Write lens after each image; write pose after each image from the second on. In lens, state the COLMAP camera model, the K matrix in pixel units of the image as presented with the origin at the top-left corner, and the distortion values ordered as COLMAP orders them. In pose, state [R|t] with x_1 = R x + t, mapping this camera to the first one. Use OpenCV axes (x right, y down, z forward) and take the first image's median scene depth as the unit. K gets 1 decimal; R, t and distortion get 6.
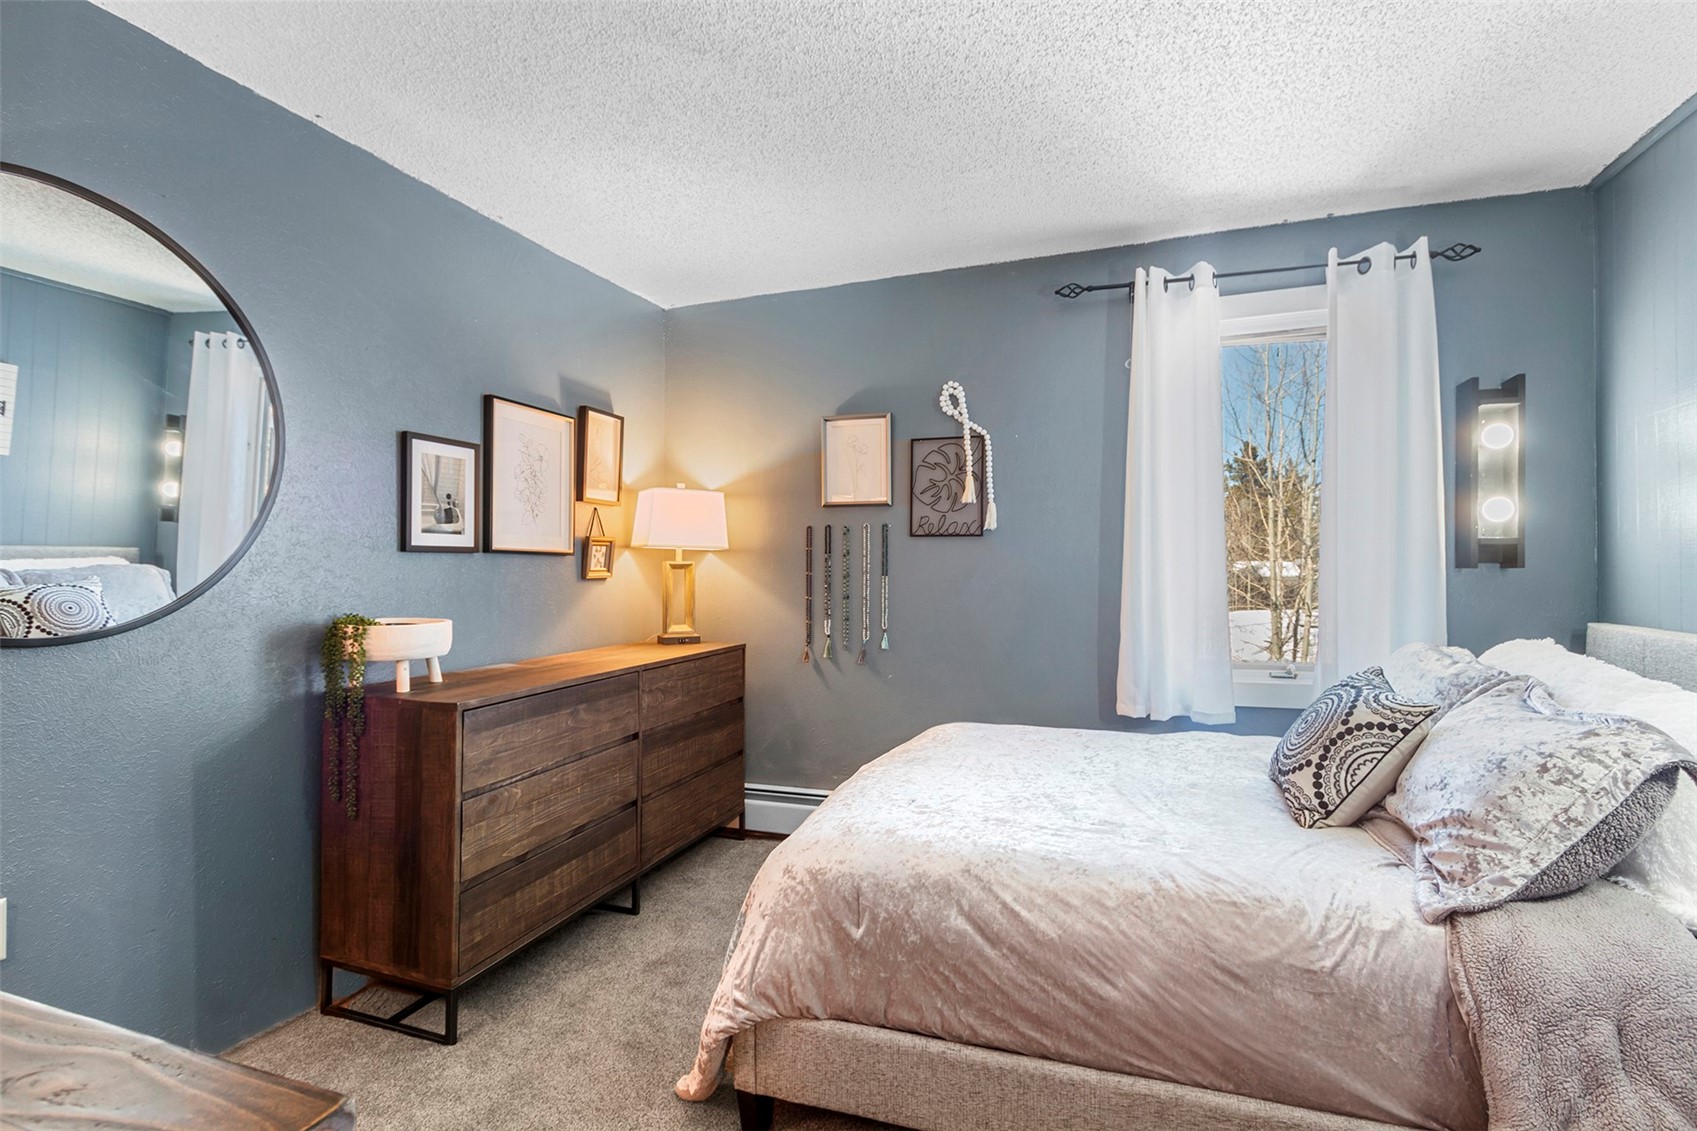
lens RADIAL K [[806.8, 0, 850.8], [0, 806.8, 580.2], [0, 0, 1]] dist [0.002233, -0.000180]
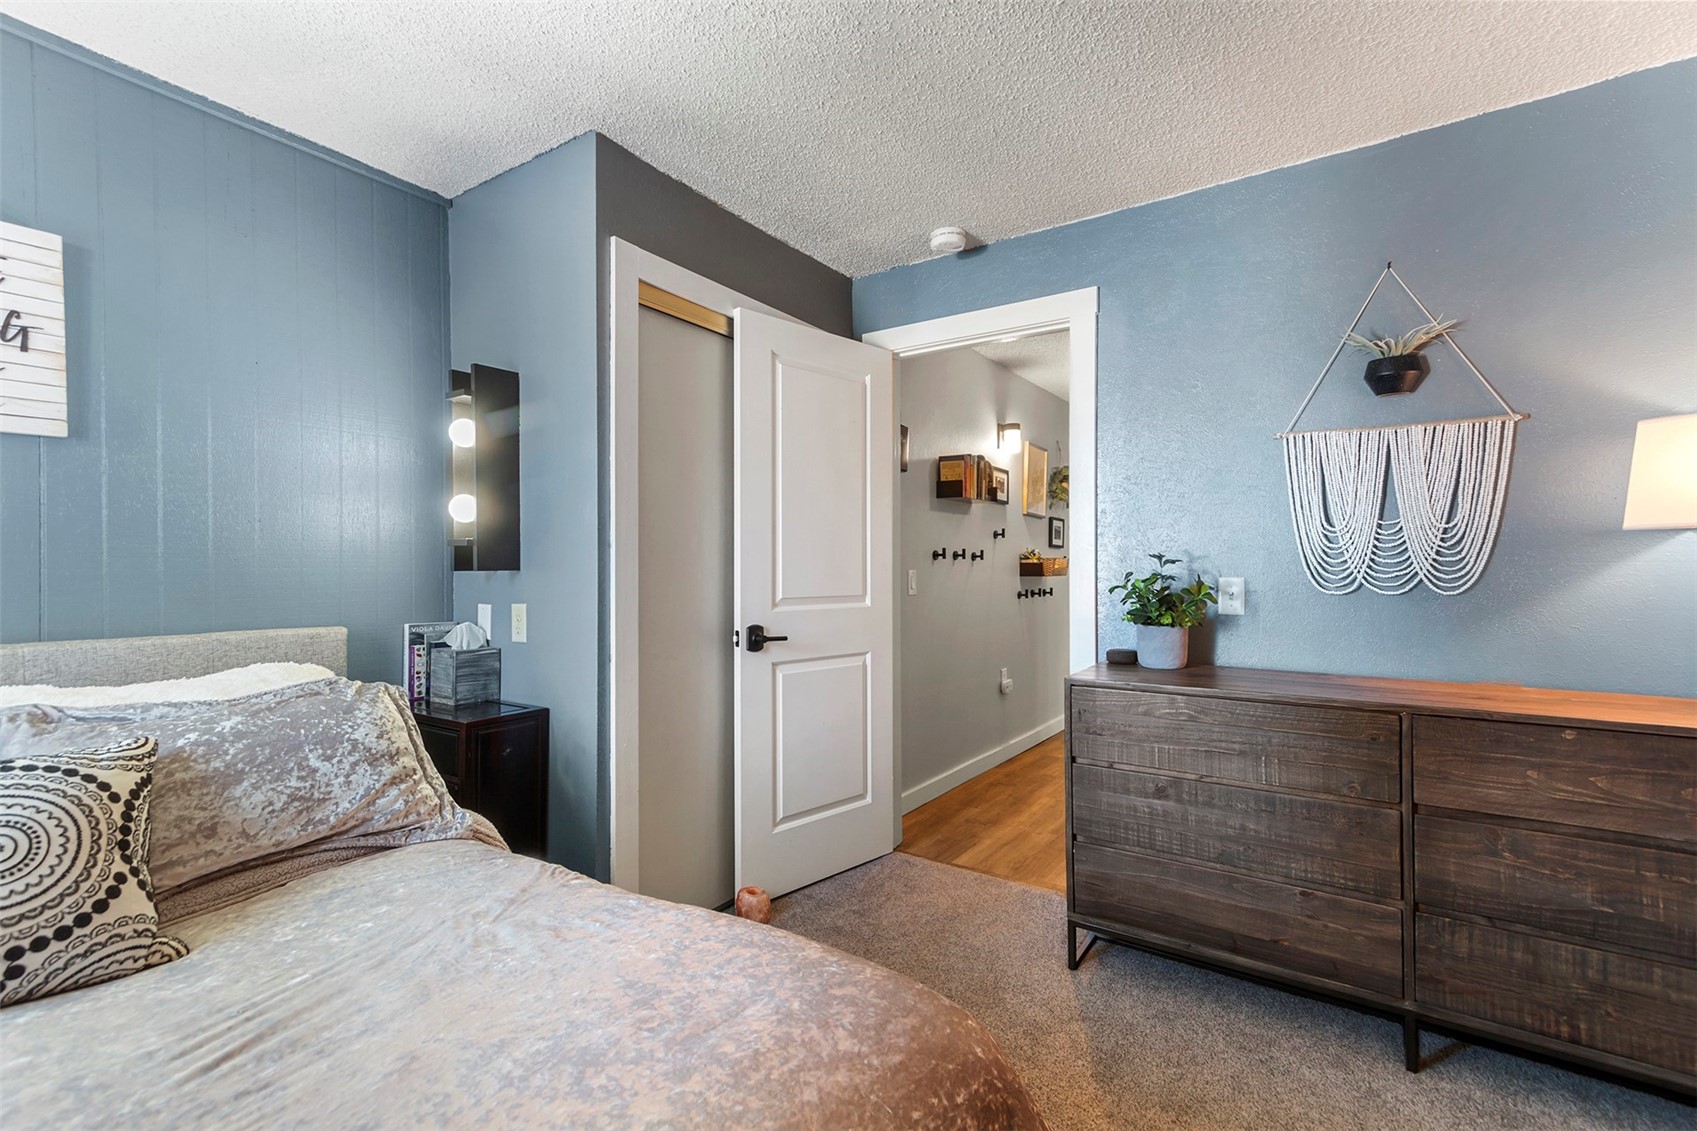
lens RADIAL K [[774.3, 0, 846.3], [0, 774.3, 564.1], [0, 0, 1]] dist [0.026145, 0.000432]
pose [[-0.968525, 0.003066, 0.248897, -0.078175], [0.005526, 0.999943, 0.009188, -0.011021], [-0.248855, 0.010274, -0.968486, 0.880252]]
